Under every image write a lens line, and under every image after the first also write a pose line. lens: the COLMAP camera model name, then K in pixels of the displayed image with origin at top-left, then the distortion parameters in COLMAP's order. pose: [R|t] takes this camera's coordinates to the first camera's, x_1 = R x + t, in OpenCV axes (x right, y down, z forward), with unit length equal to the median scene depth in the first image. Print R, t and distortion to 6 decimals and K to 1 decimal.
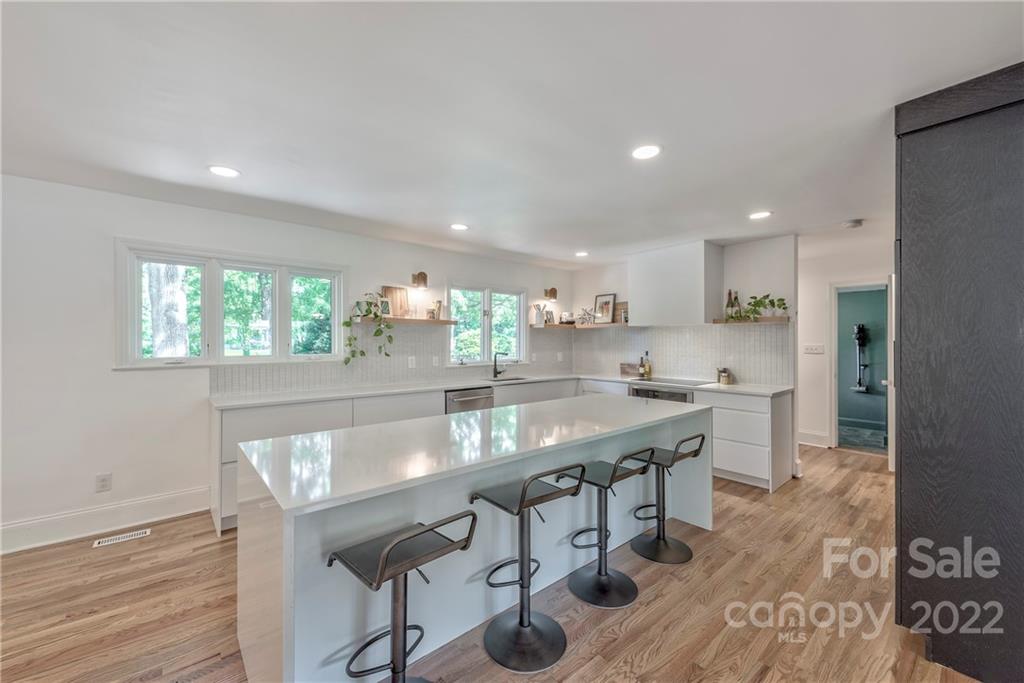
lens RADIAL K [[399.3, 0, 507.4], [0, 399.3, 343.1], [0, 0, 1]] dist [0.012111, -0.000233]
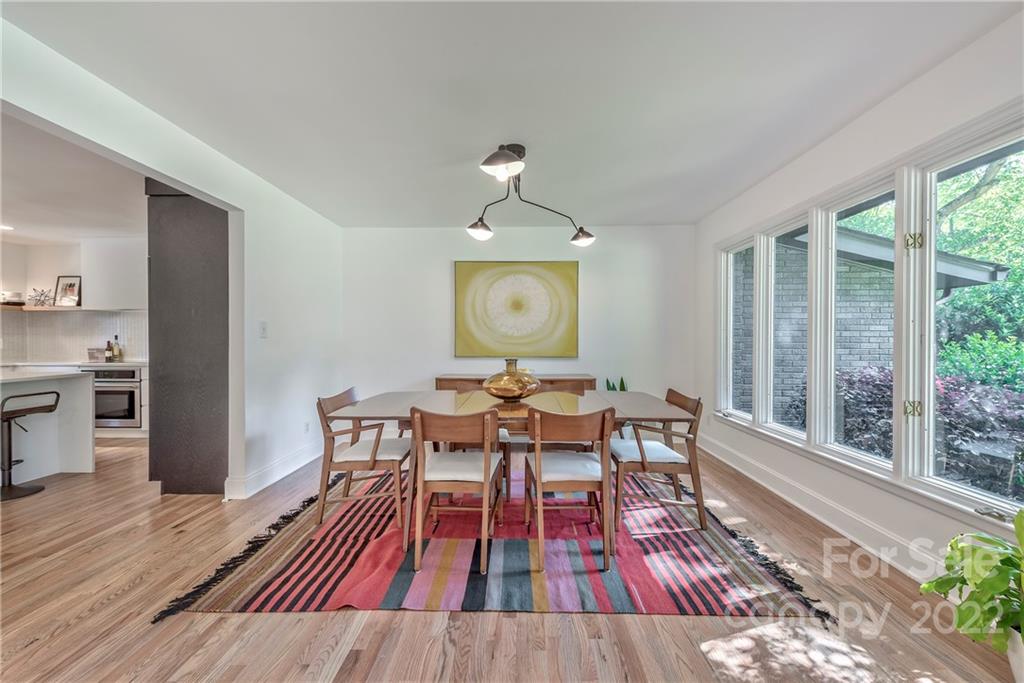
lens RADIAL K [[399.3, 0, 512.0], [0, 399.3, 341.5], [0, 0, 1]] dist [-0.002600, -0.000416]
pose [[0.664410, -0.002951, 0.747362, 0.269135], [0.002325, 0.999996, 0.001882, 0.037775], [-0.747365, 0.000488, 0.664414, -0.458638]]
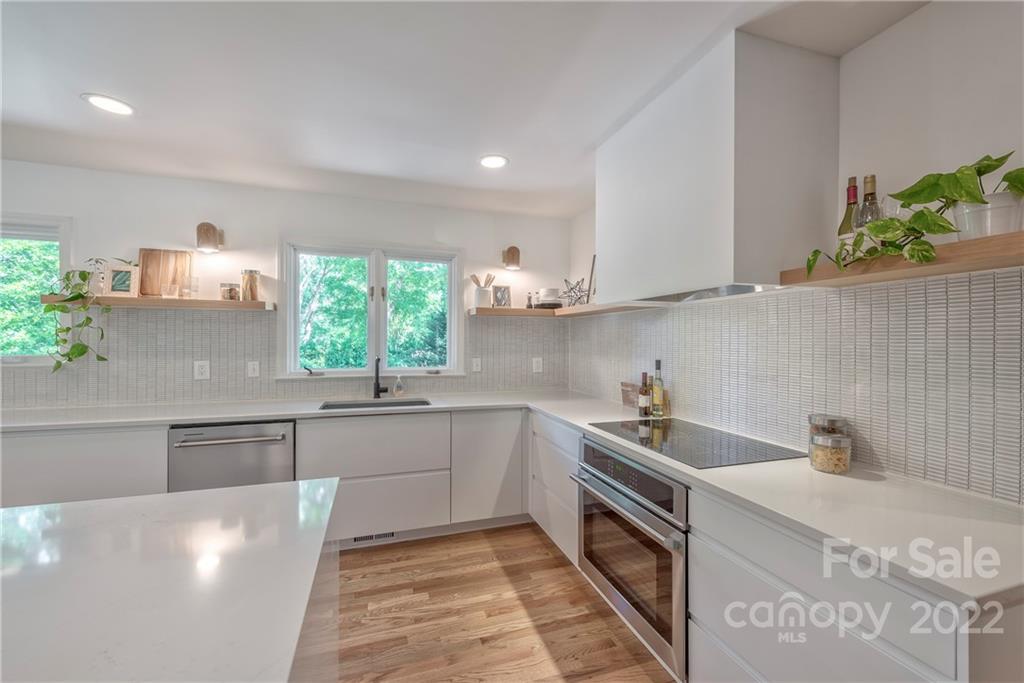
lens RADIAL K [[399.3, 0, 507.4], [0, 399.3, 343.1], [0, 0, 1]] dist [0.012111, -0.000233]
pose [[0.916585, 0.007358, -0.399771, 0.386931], [-0.005927, 0.999971, 0.004816, -0.000378], [0.399795, -0.002045, 0.916602, 0.528906]]
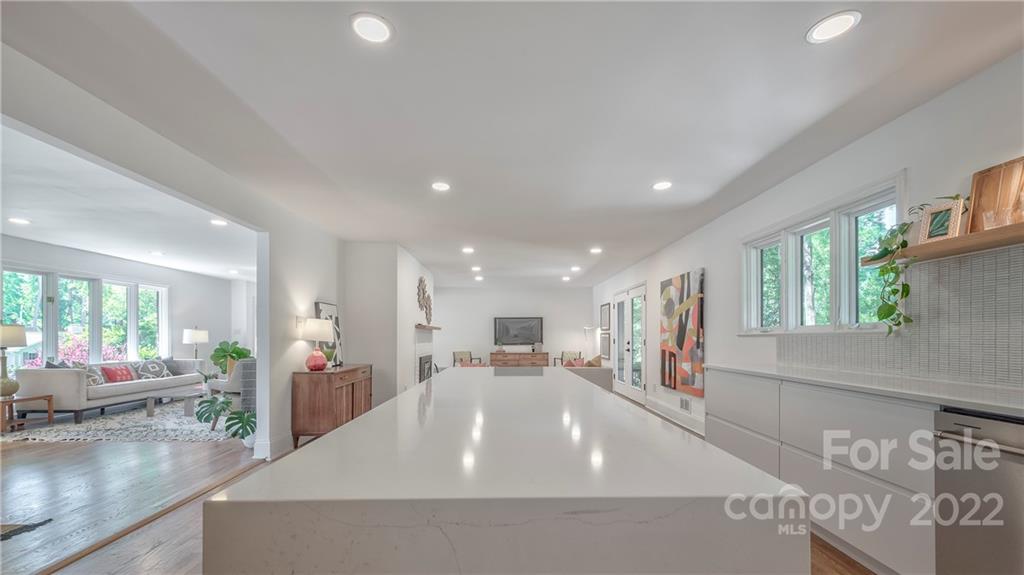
lens RADIAL K [[416.2, 0, 494.5], [0, 416.2, 337.0], [0, 0, 1]] dist [0.001498, -0.000096]
pose [[-0.673458, -0.001386, -0.739224, 0.349368], [-0.001876, 0.999998, -0.000165, 0.040138], [0.739223, 0.001276, -0.673460, 0.745412]]
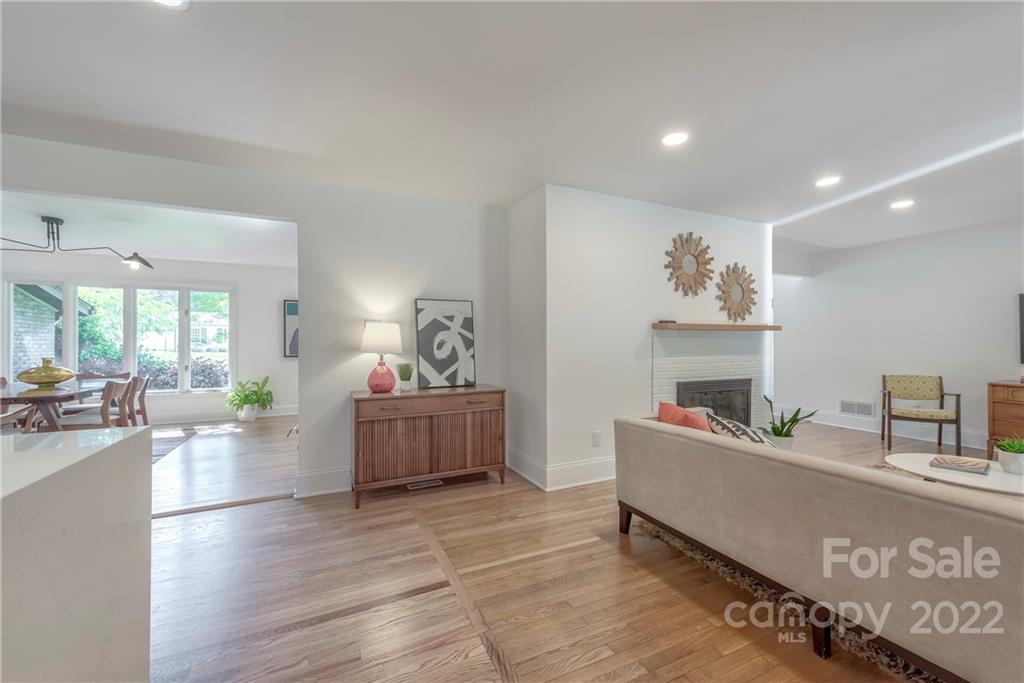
lens RADIAL K [[414.2, 0, 516.4], [0, 414.2, 344.5], [0, 0, 1]] dist [0.043375, 0.000034]
pose [[-0.970601, 0.003256, 0.240670, -0.421145], [0.002641, 0.999992, -0.002879, 0.042193], [-0.240678, -0.002158, -0.970603, 0.407624]]
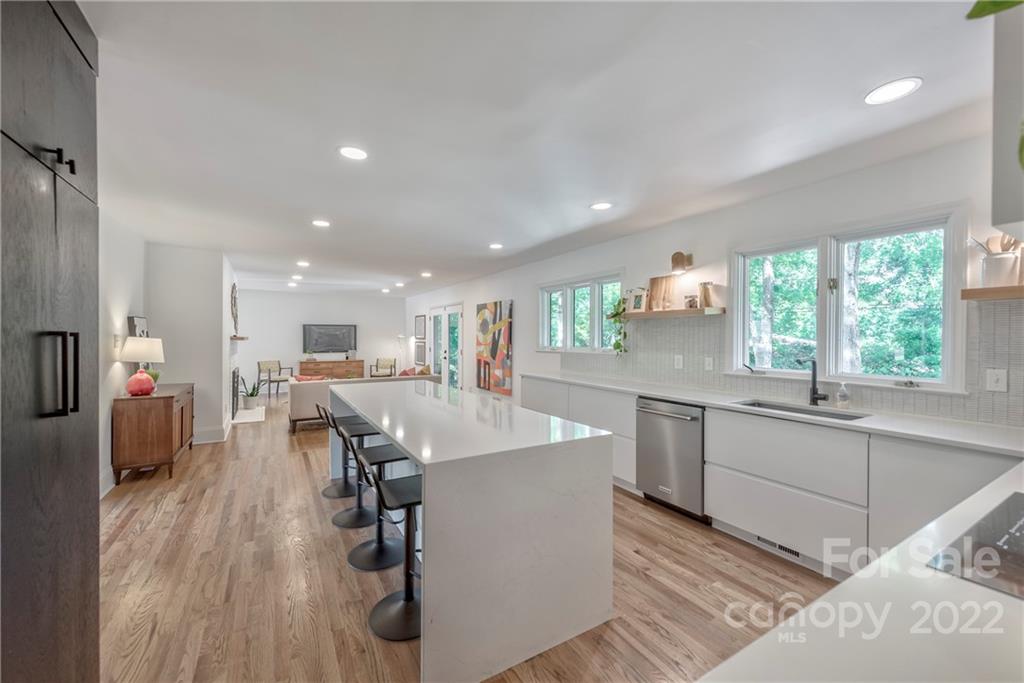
lens RADIAL K [[425.8, 0, 512.0], [0, 425.8, 341.5], [0, 0, 1]] dist [0.020795, -0.000165]
pose [[-0.196434, 0.008084, -0.980484, 0.608281], [-0.006660, 0.999932, 0.009579, -0.001346], [0.980494, 0.008411, -0.196367, 0.717060]]
